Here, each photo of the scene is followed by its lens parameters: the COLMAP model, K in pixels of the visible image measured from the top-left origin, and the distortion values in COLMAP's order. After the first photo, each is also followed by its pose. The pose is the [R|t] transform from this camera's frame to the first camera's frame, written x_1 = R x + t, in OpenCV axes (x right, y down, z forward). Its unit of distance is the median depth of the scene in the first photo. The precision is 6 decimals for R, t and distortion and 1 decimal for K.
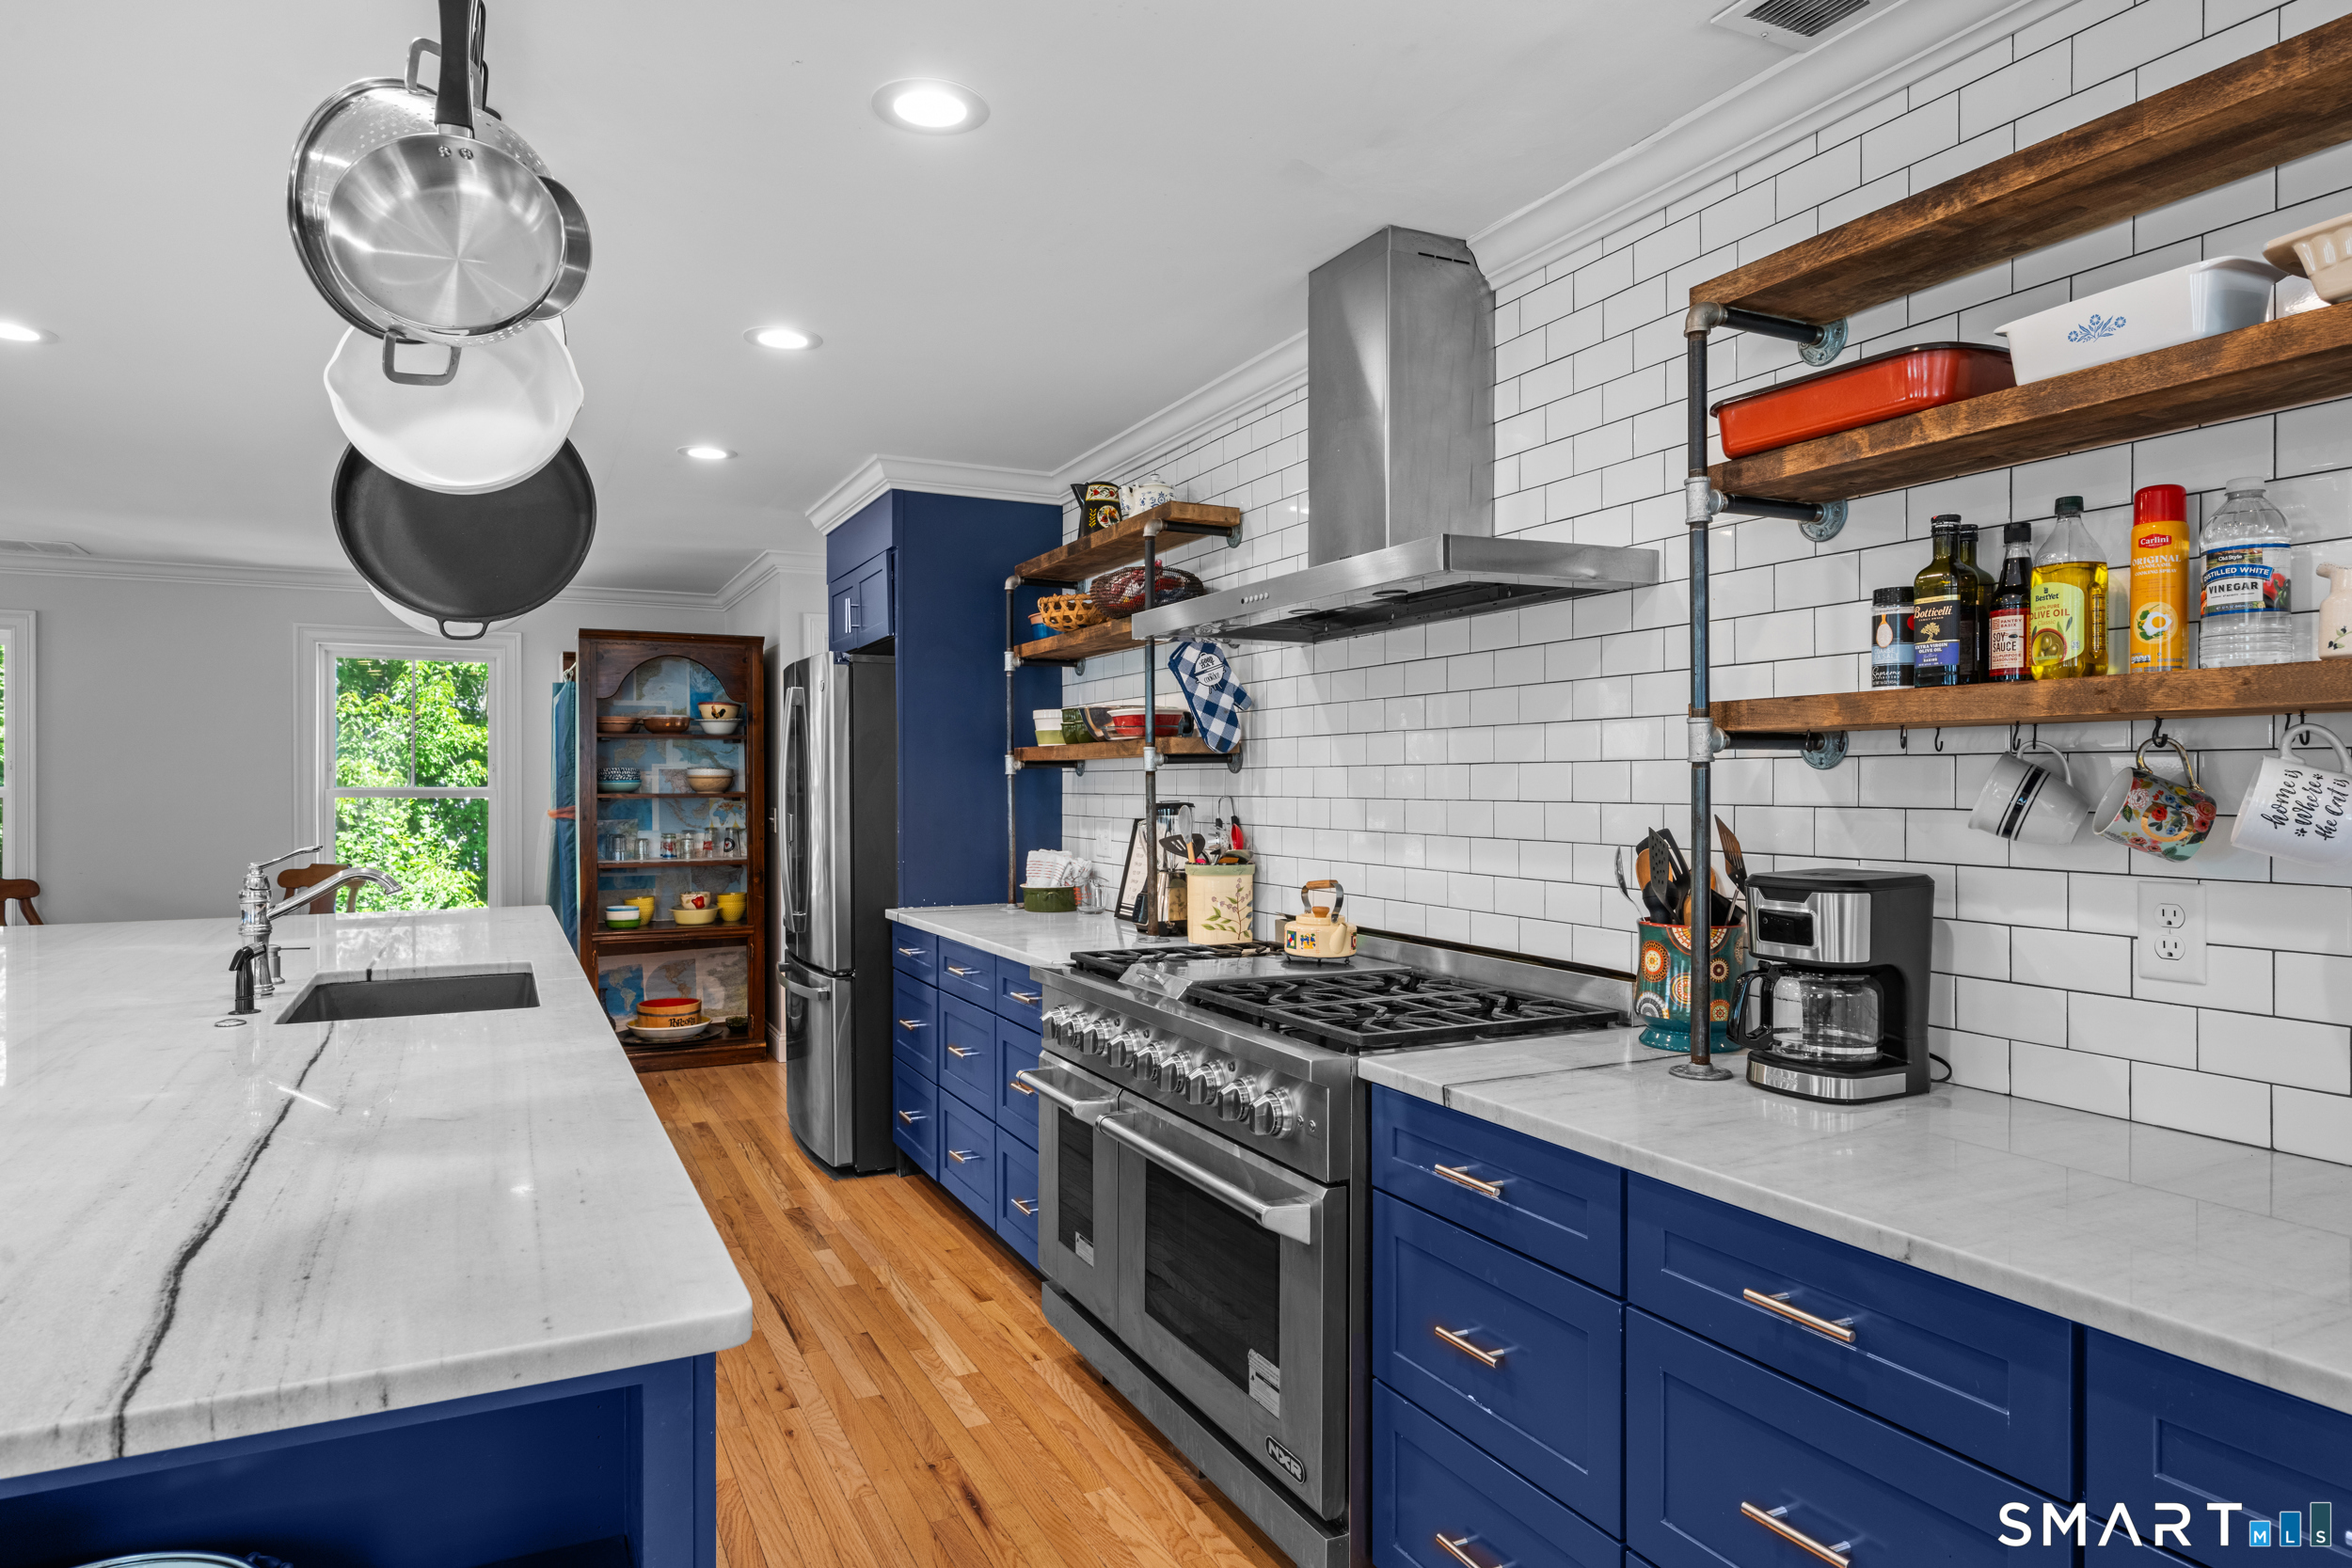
lens RADIAL K [[1374.2, 0, 1176.0], [0, 1374.2, 784.0], [0, 0, 1]] dist [-0.002878, -0.001035]
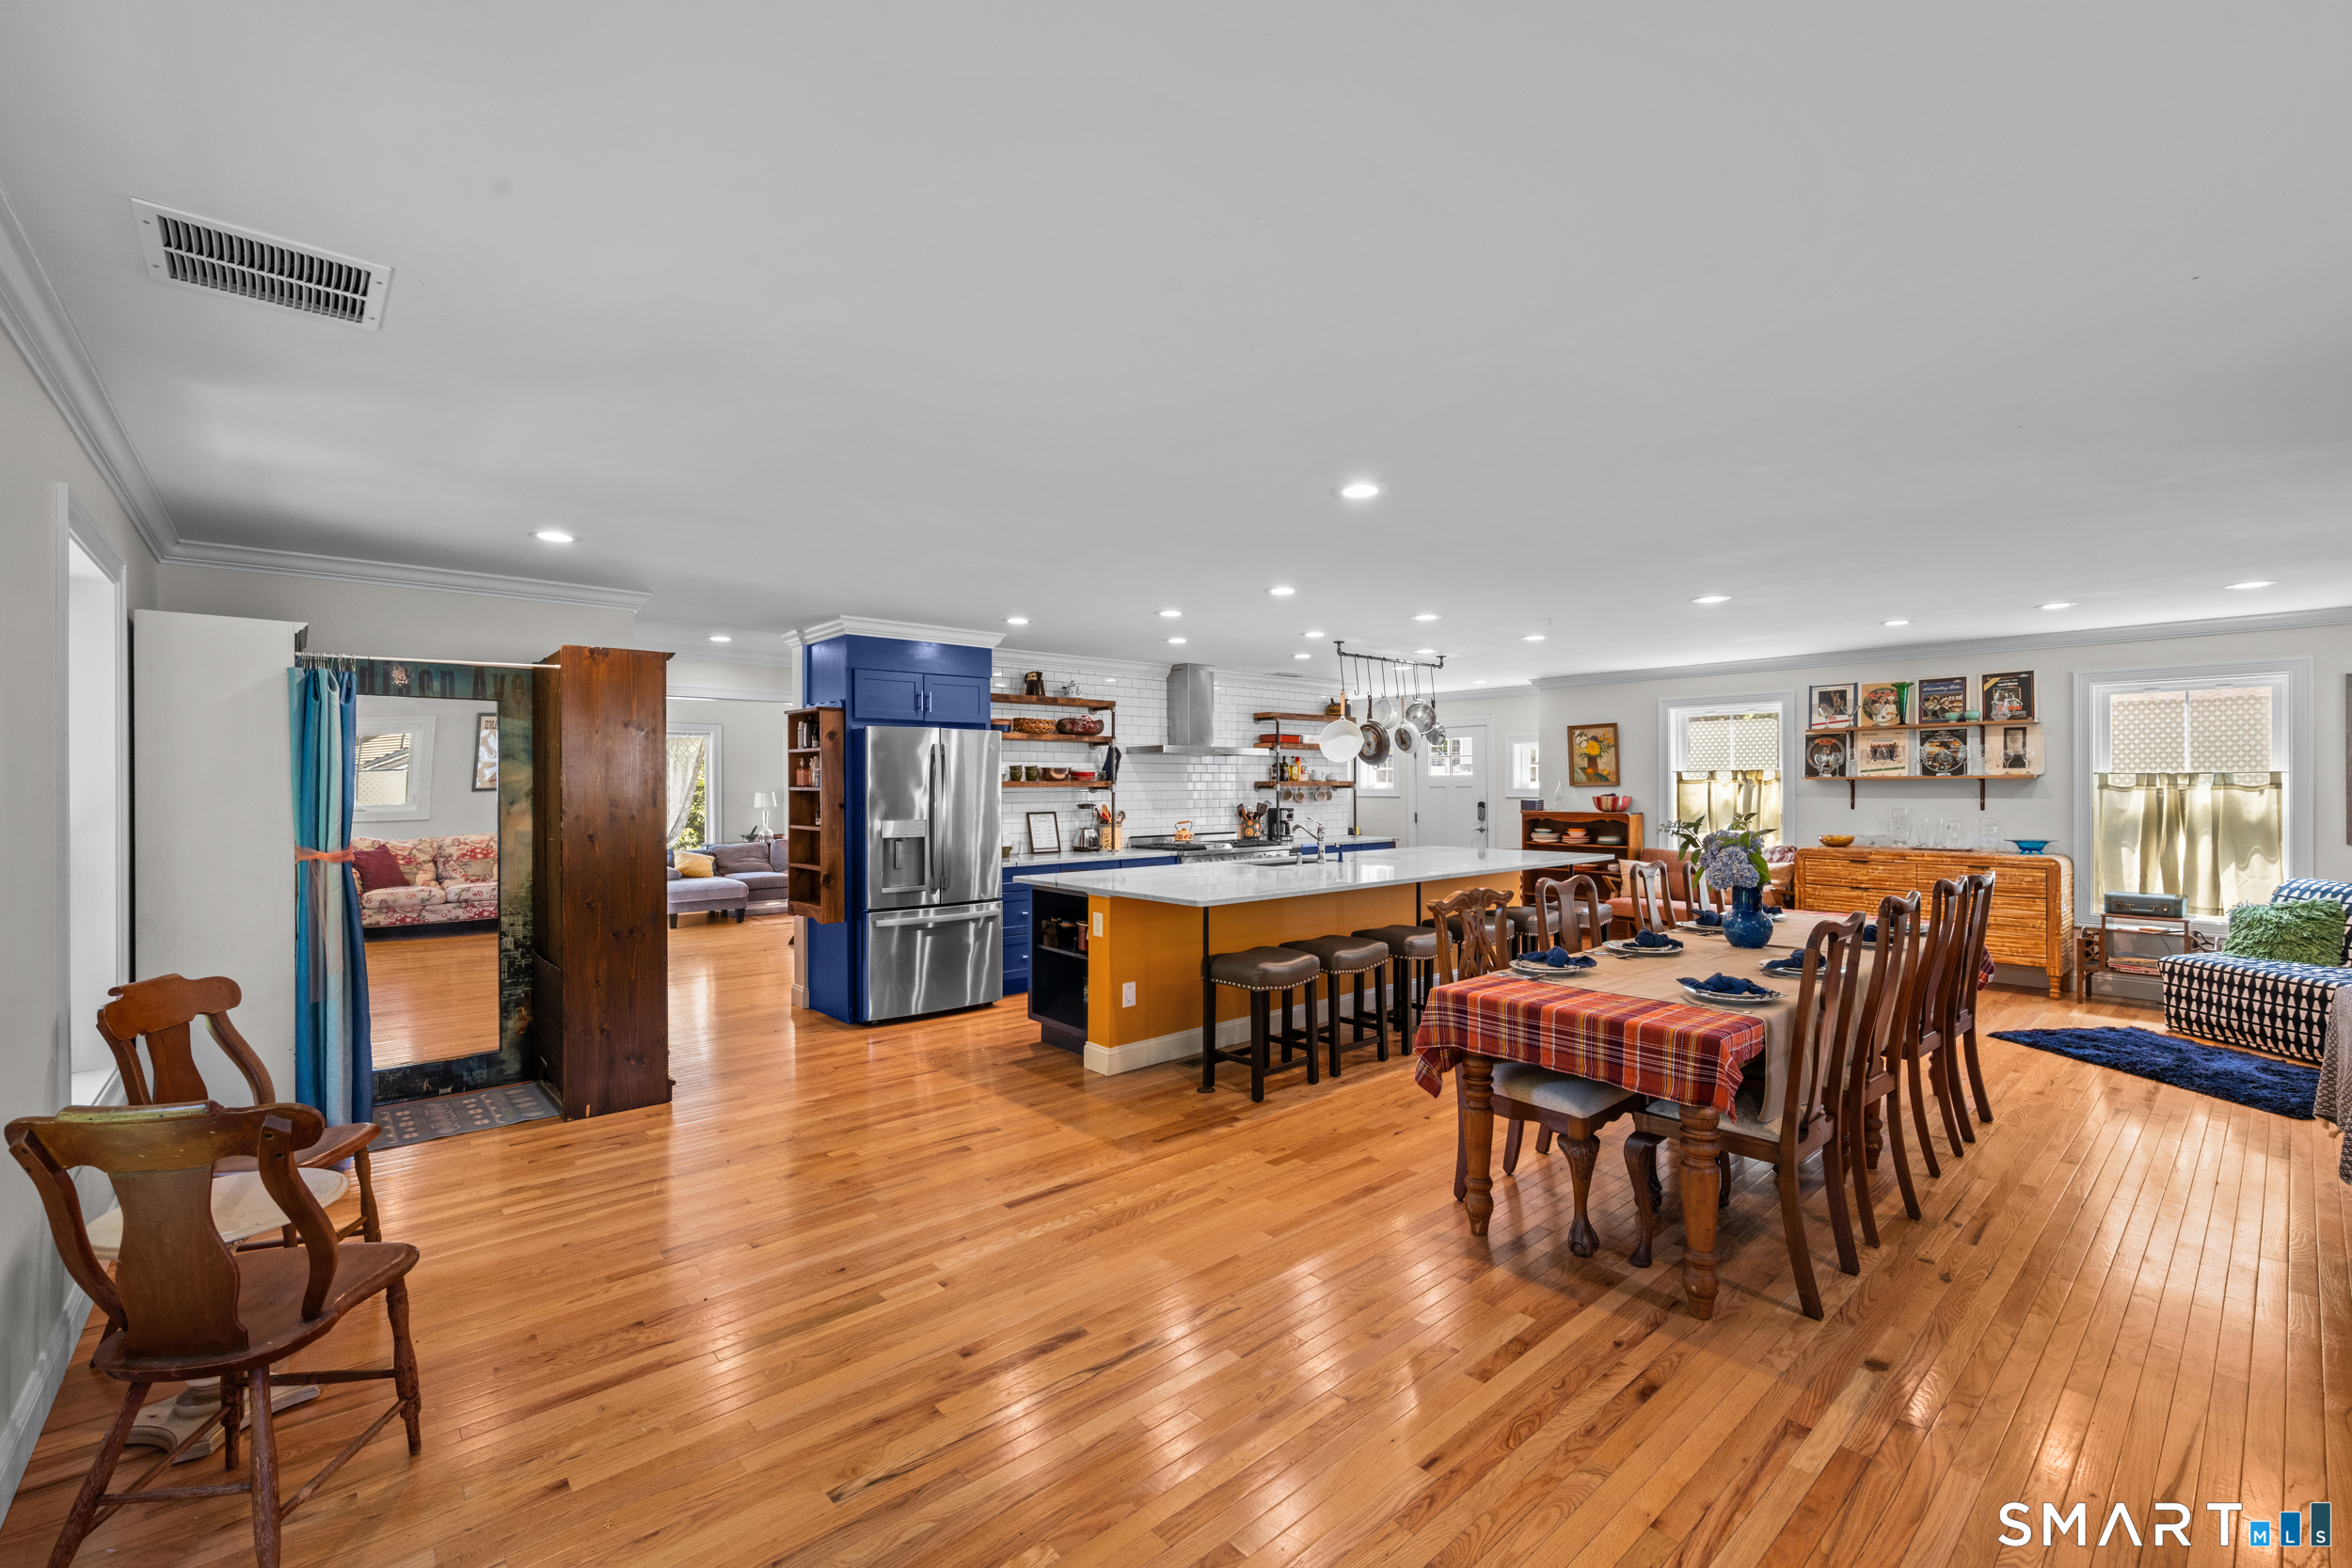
lens RADIAL K [[995.0, 0, 1176.7], [0, 995.0, 786.0], [0, 0, 1]] dist [-0.000871, -0.000203]
pose [[-0.257292, 0.000417, 0.966334, -3.113546], [0.004948, 0.999987, 0.000886, -0.037169], [-0.966321, 0.005009, -0.257291, 2.106634]]
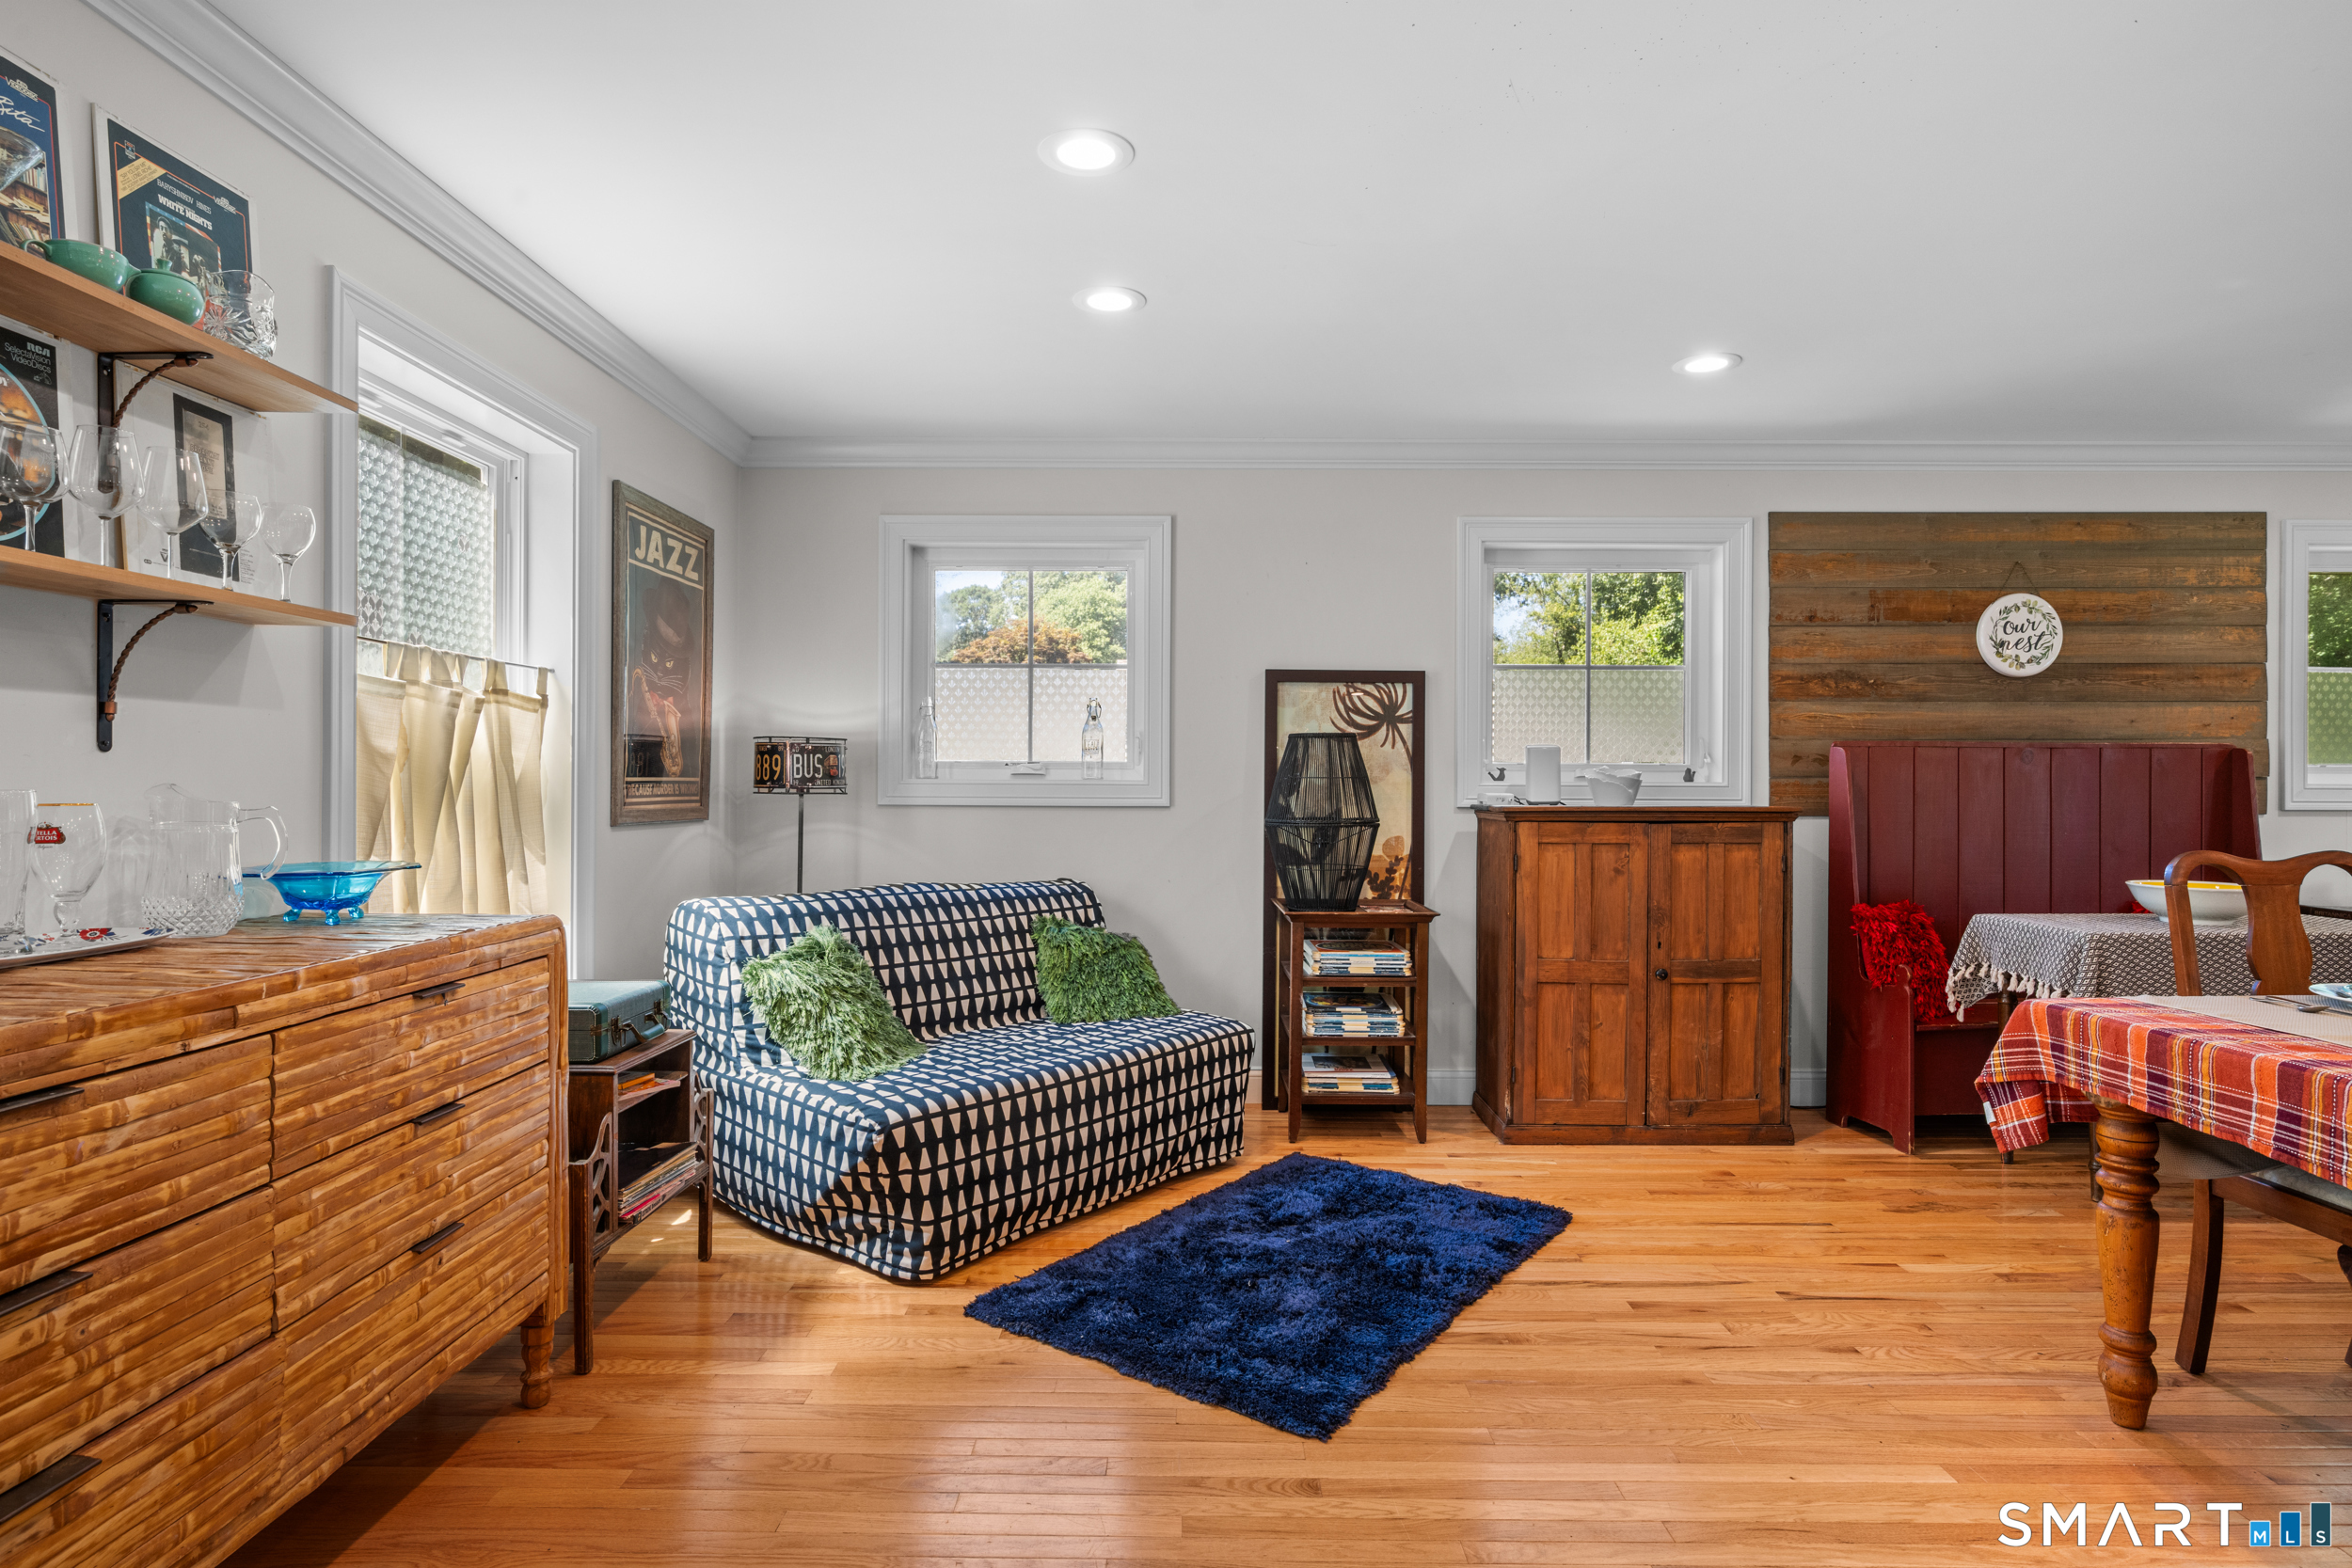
lens RADIAL K [[1244.4, 0, 1181.7], [0, 1244.4, 791.0], [0, 0, 1]] dist [-0.000679, -0.000150]
pose [[-0.448784, 0.000598, -0.893640, -0.527699], [-0.006878, 0.999968, 0.004124, 0.065209], [0.893614, 0.007998, -0.448765, 0.044636]]
